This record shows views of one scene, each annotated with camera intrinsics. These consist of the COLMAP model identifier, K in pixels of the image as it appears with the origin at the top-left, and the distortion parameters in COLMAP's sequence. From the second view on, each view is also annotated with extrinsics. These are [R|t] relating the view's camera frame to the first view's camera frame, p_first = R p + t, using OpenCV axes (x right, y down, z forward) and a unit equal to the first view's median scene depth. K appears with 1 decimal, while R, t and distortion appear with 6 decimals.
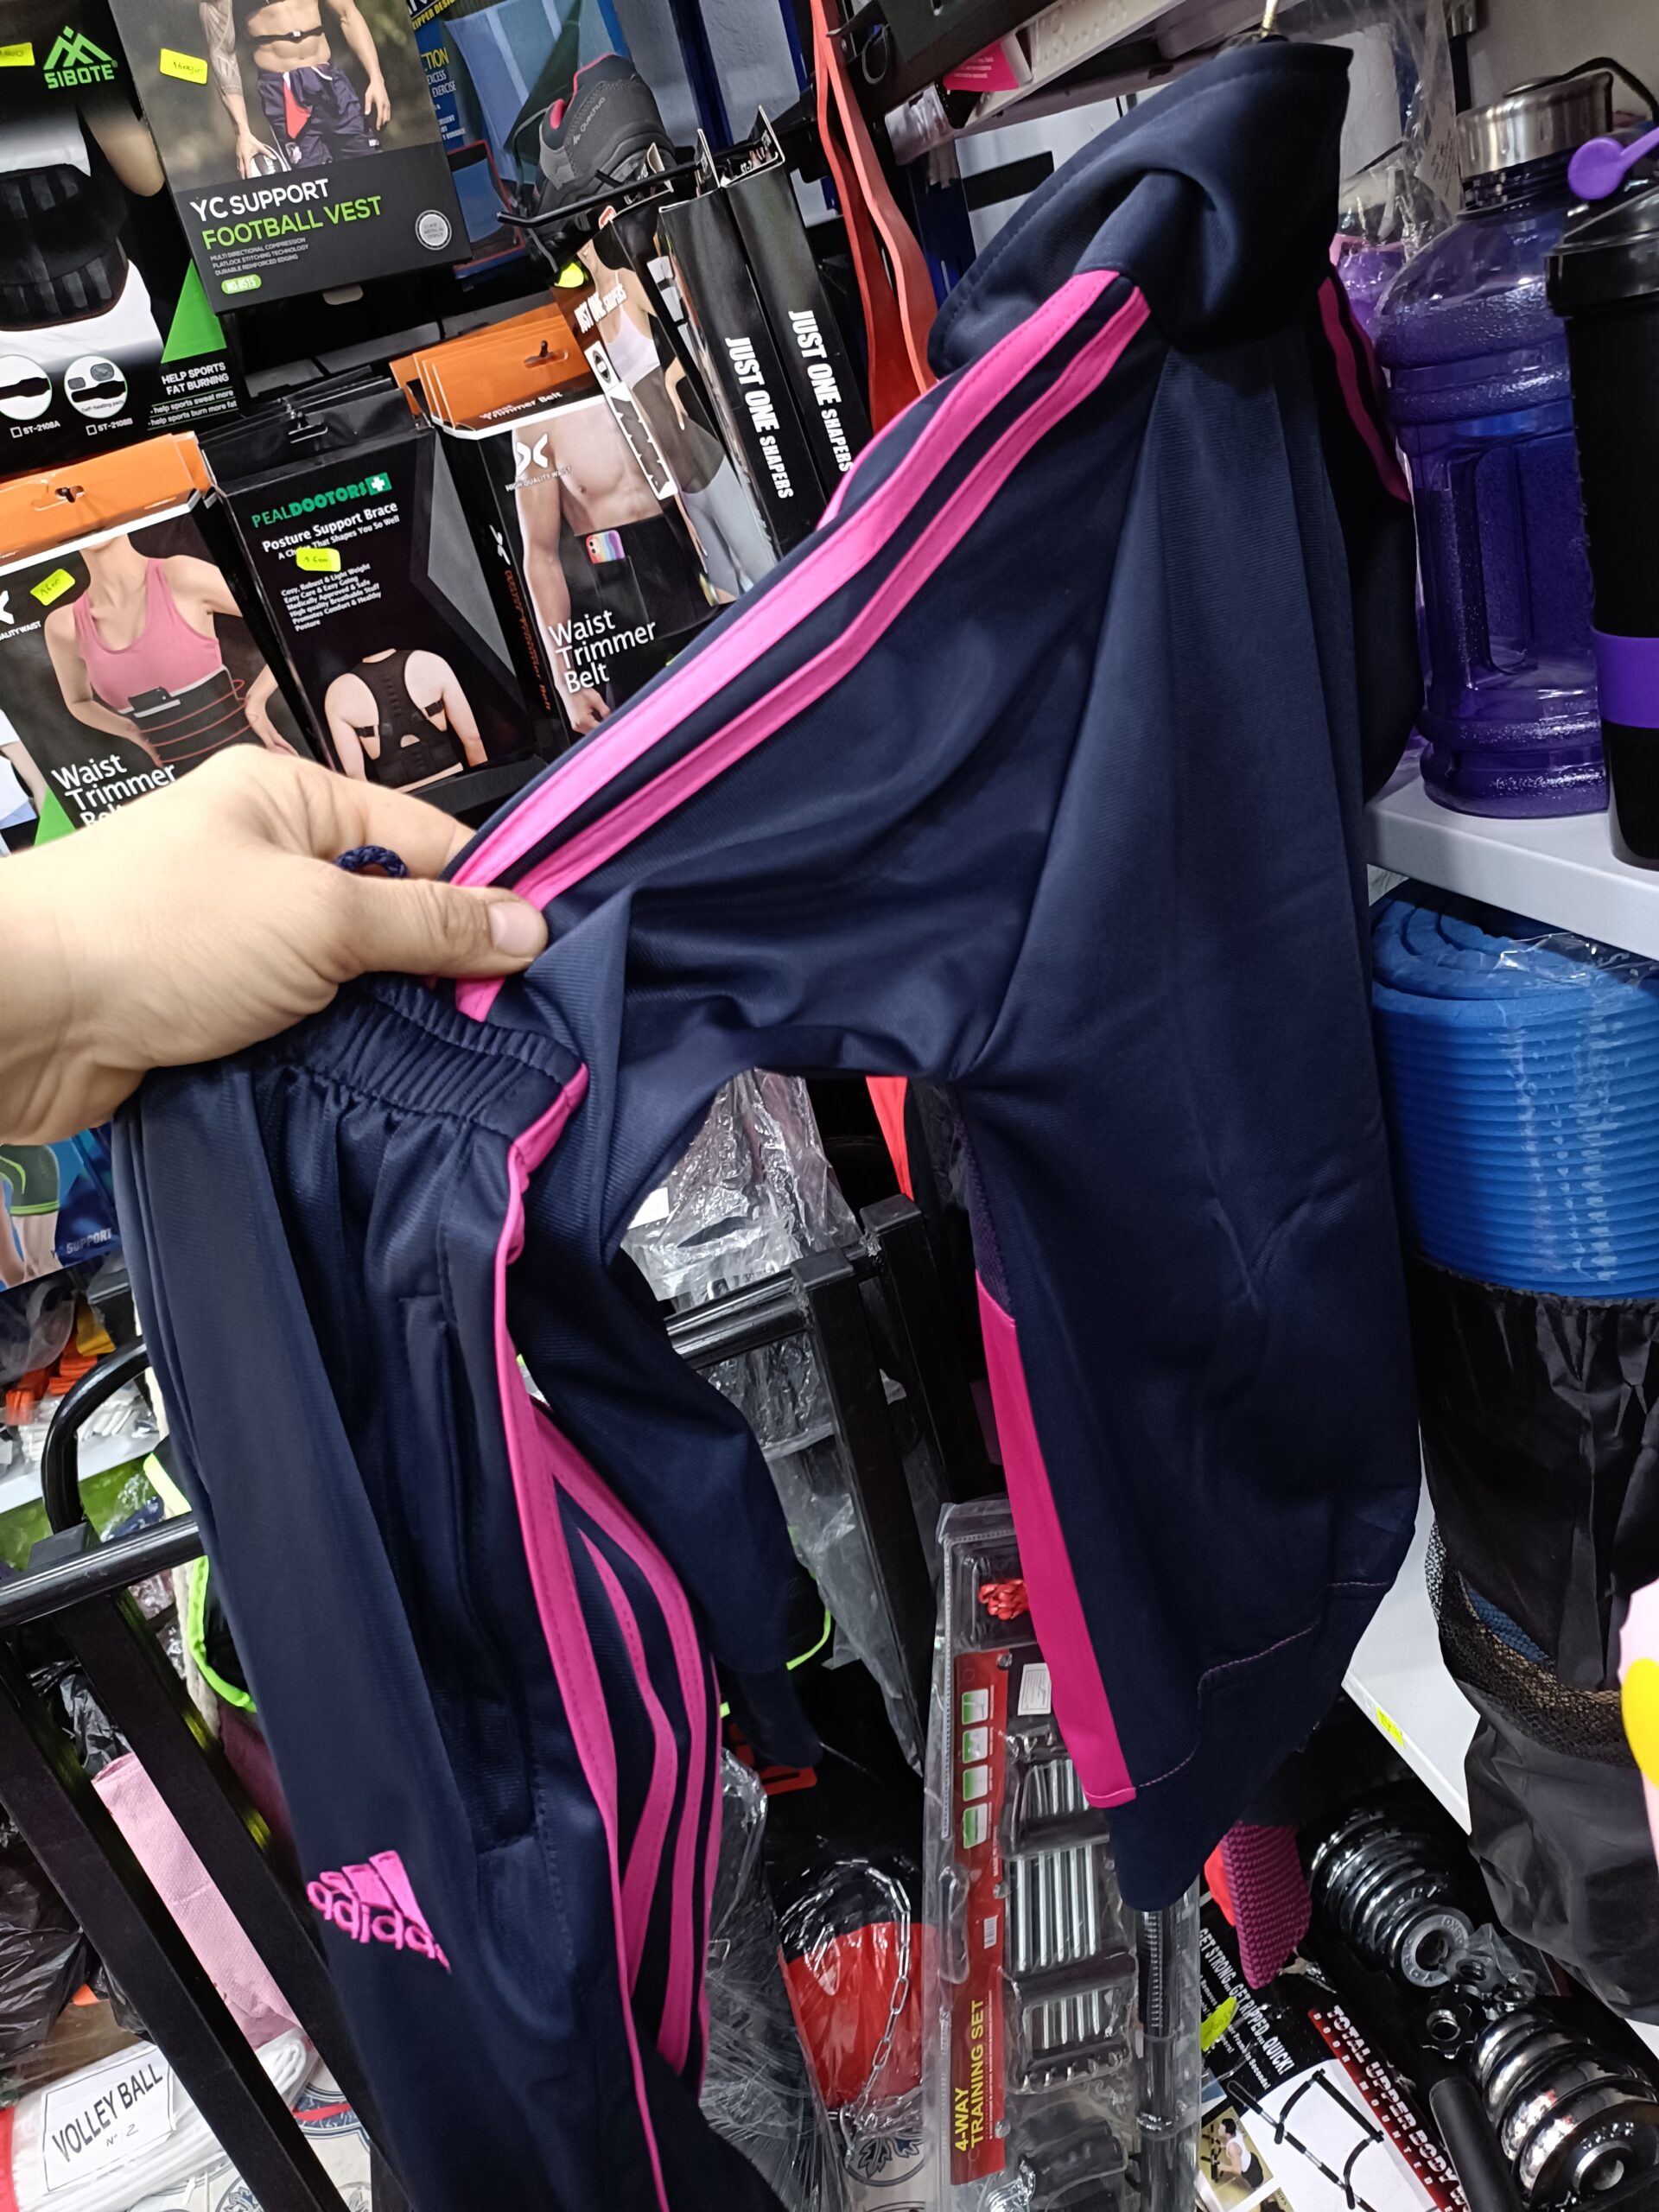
lens RADIAL K [[1688.3, 0, 829.5], [0, 1688.3, 1106.0], [0, 0, 1]] dist [0.032811, -0.014571]
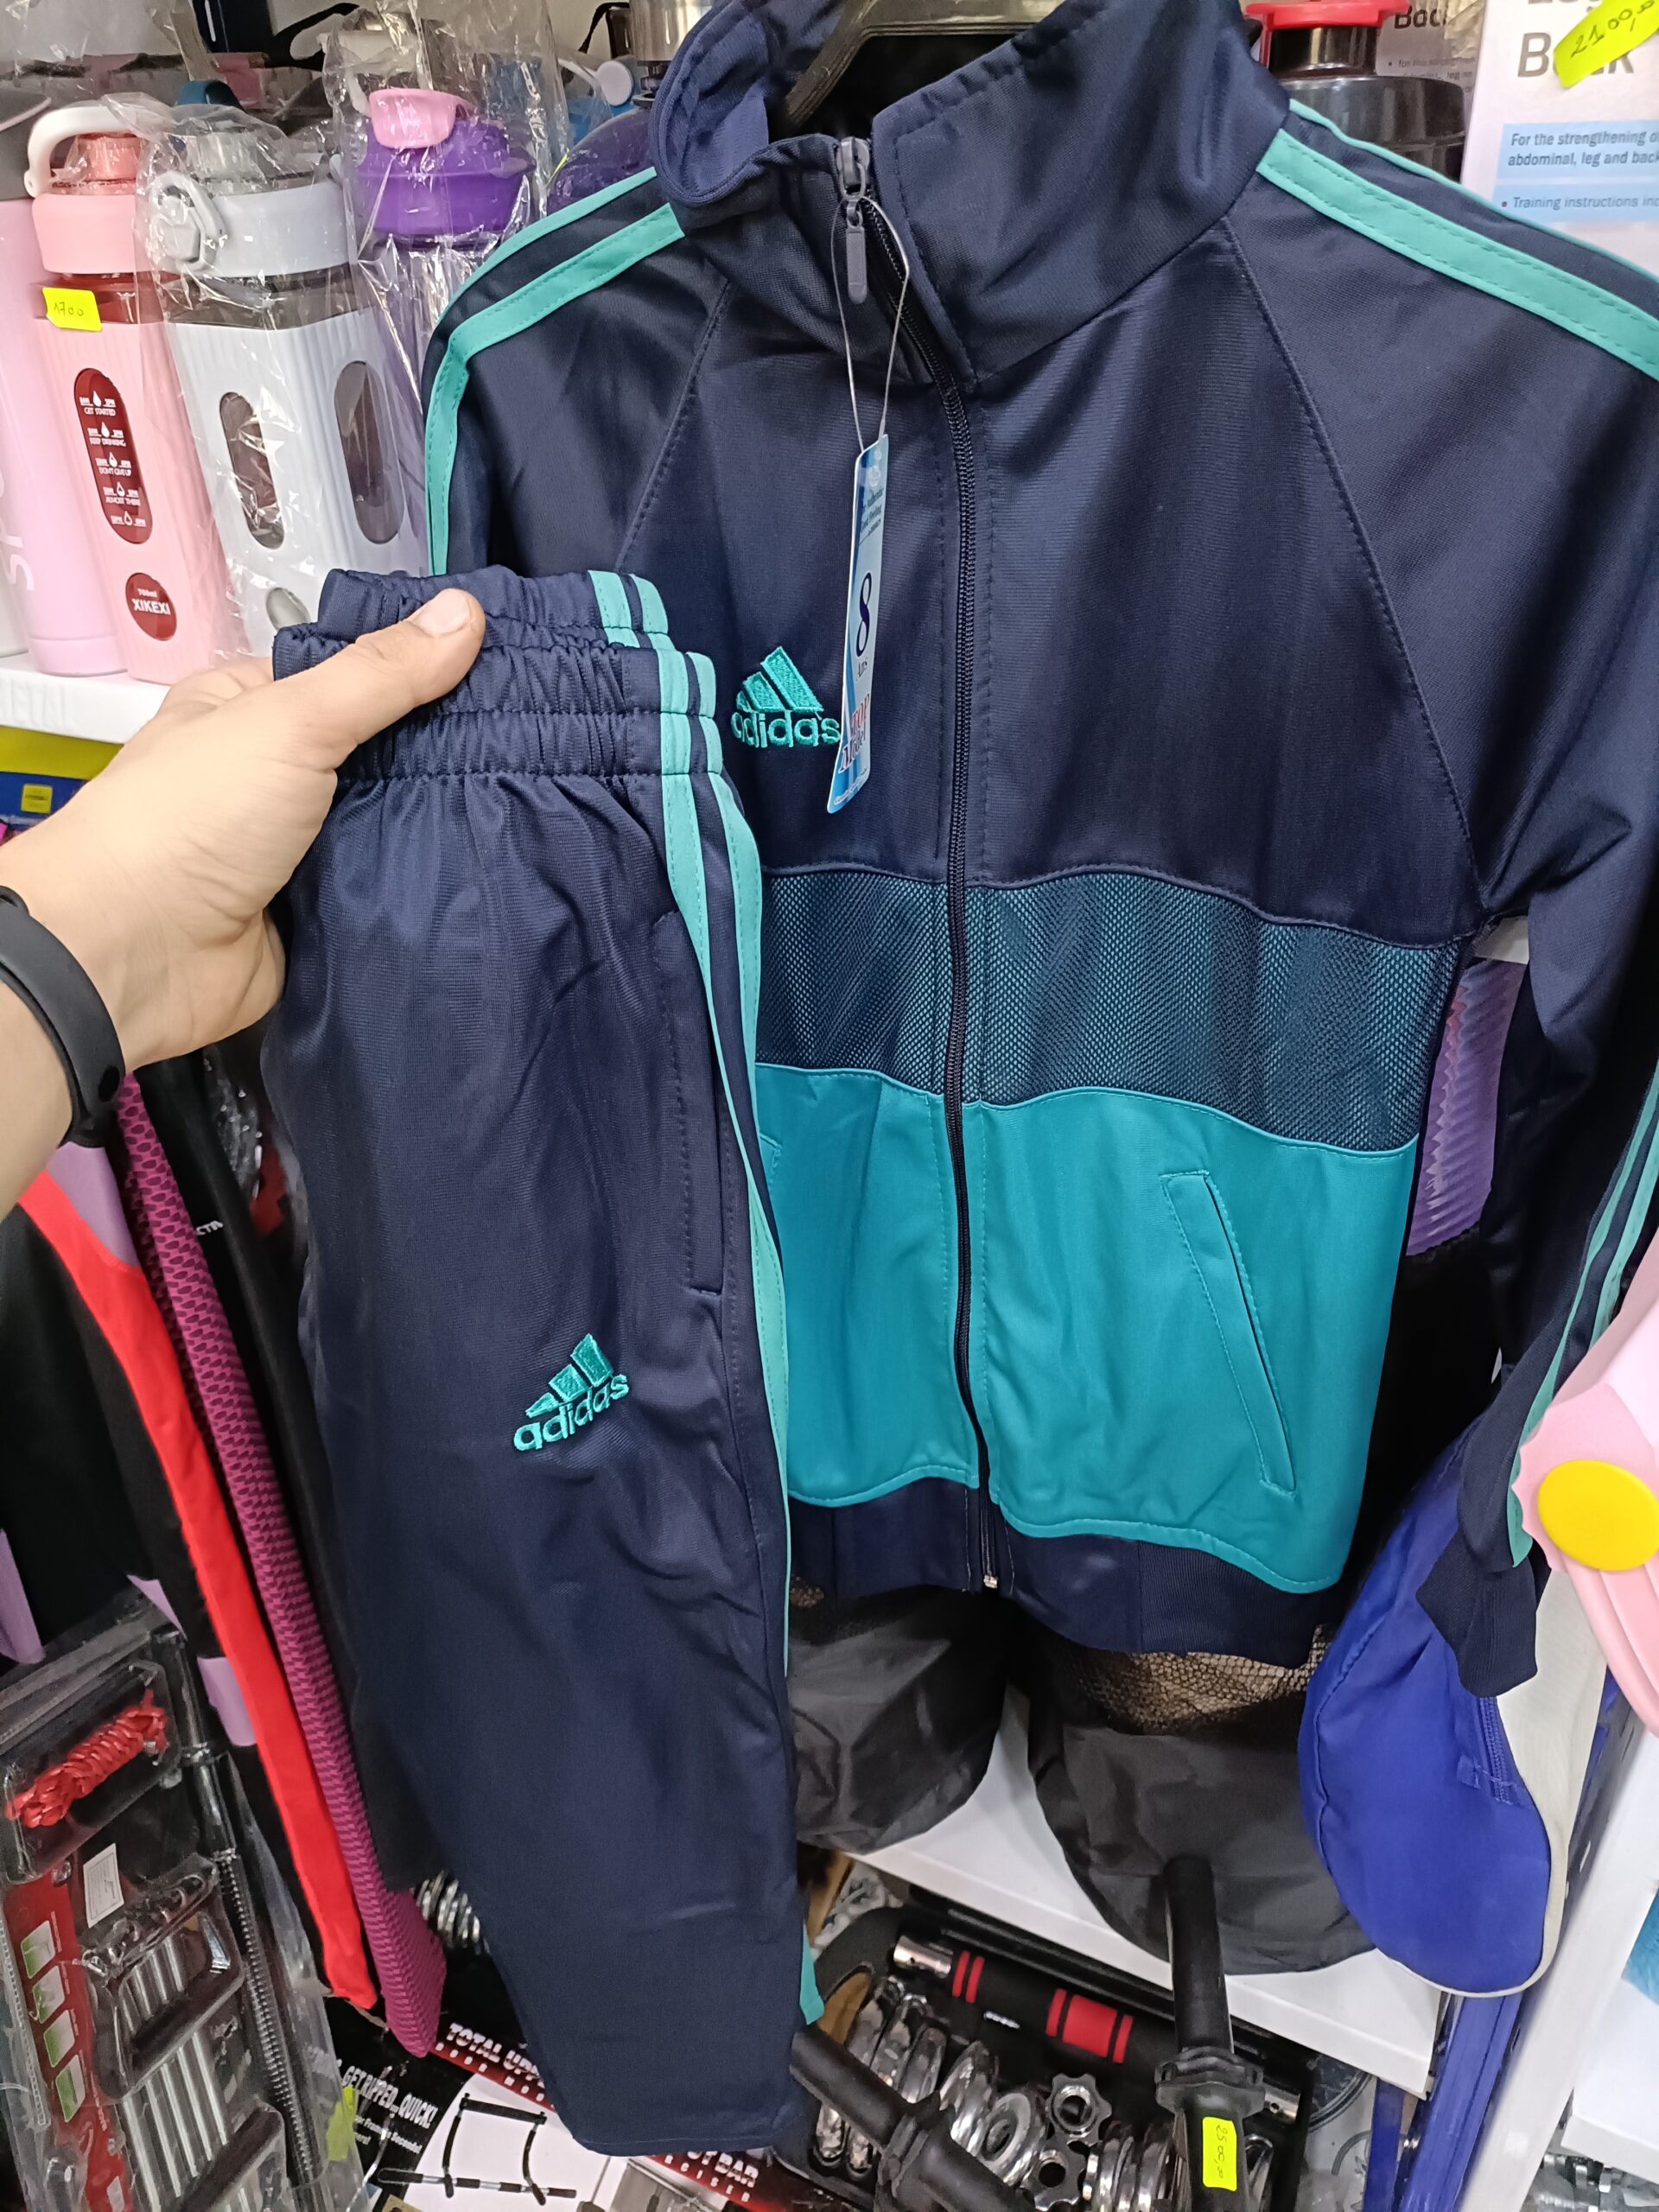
lens RADIAL K [[1661.5, 0, 829.5], [0, 1661.5, 1106.0], [0, 0, 1]] dist [0.060672, -0.052336]
pose [[0.646032, -0.196145, 0.737679, -0.169964], [0.188079, 0.977528, 0.095208, -0.029457], [-0.739777, 0.077234, 0.668405, 0.173863]]
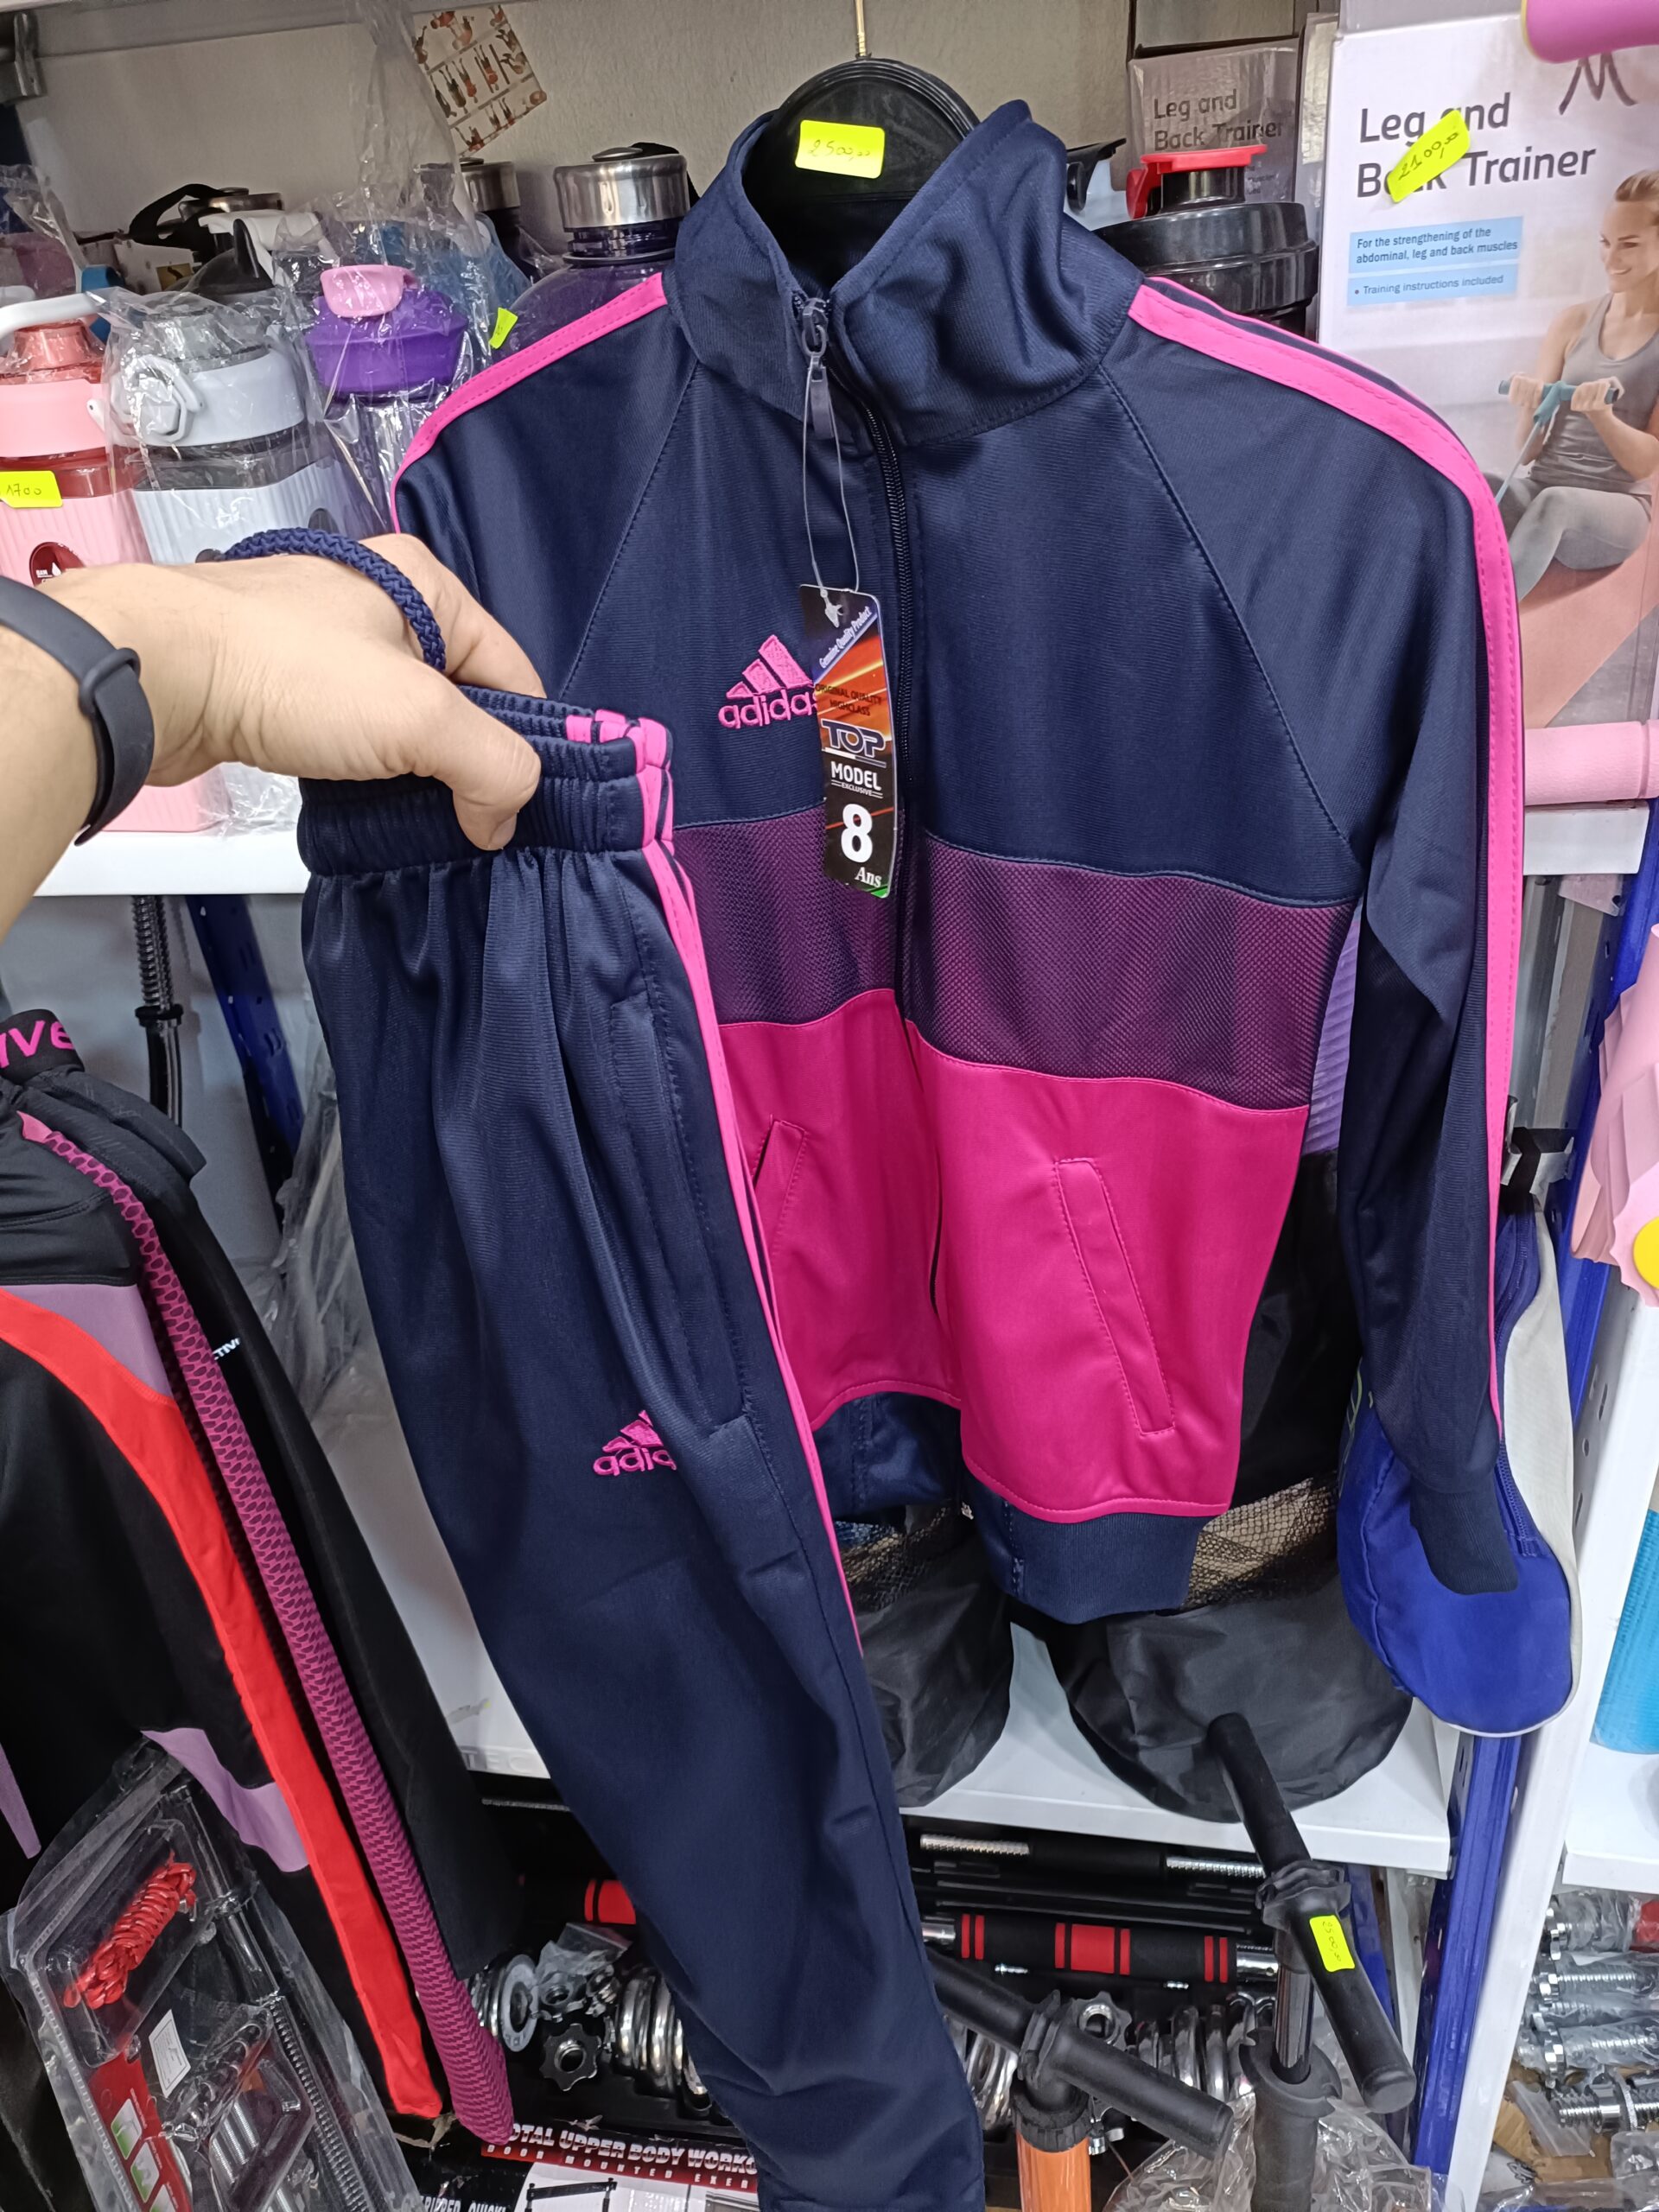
lens RADIAL K [[1688.3, 0, 829.5], [0, 1688.3, 1106.0], [0, 0, 1]] dist [0.032811, -0.014571]
pose [[0.447804, -0.267761, 0.853097, -0.292703], [0.345588, 0.931791, 0.111056, -0.048149], [-0.824646, 0.245089, 0.509795, 0.225502]]
